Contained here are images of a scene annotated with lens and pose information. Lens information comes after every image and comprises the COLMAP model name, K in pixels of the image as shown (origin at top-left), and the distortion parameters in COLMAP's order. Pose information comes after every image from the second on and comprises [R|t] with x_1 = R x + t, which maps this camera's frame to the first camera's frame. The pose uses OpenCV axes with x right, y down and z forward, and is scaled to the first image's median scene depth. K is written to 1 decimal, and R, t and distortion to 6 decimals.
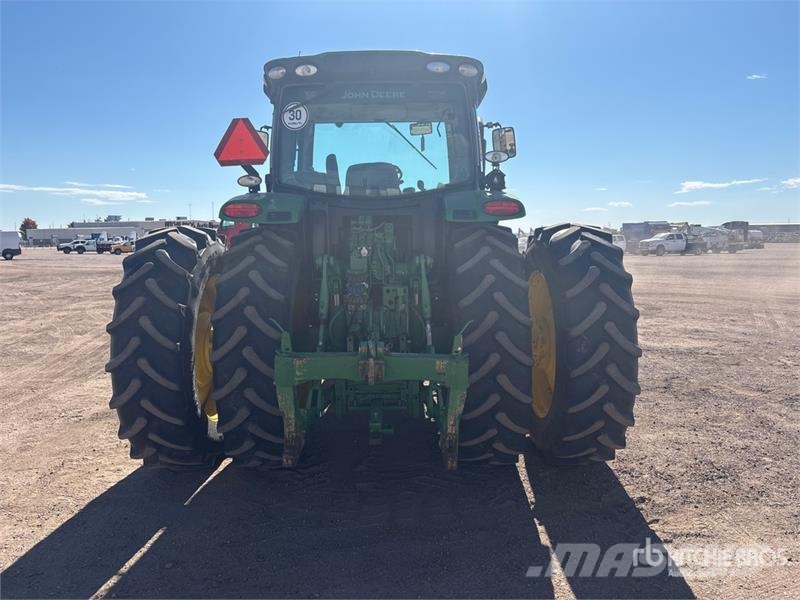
lens RADIAL K [[596.8, 0, 399.0], [0, 596.8, 296.4], [0, 0, 1]] dist [0.045718, -0.060289]
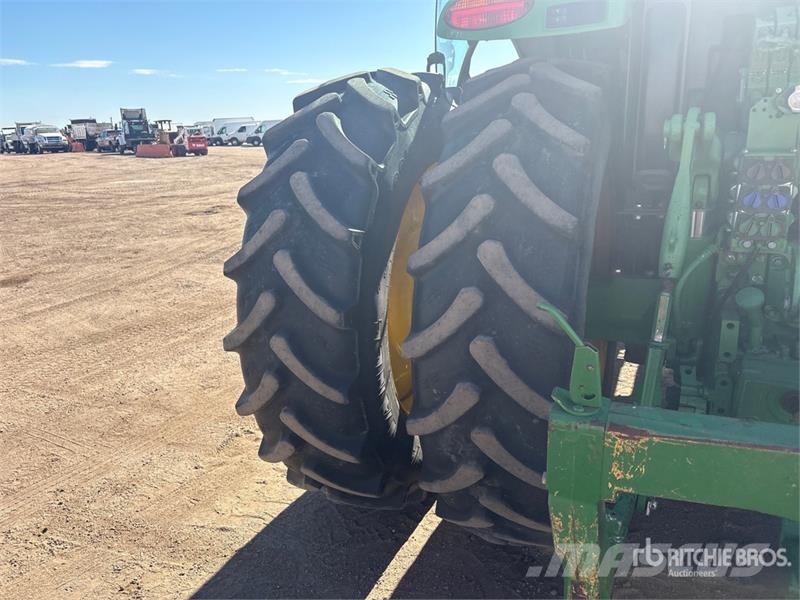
lens RADIAL K [[602.7, 0, 400.0], [0, 602.7, 300.0], [0, 0, 1]] dist [0.024599, 0.005652]
pose [[0.912567, 0.090175, -0.398861, -0.128398], [-0.013608, 0.981540, 0.190774, -0.022048], [0.408701, -0.168667, 0.896948, 0.556766]]
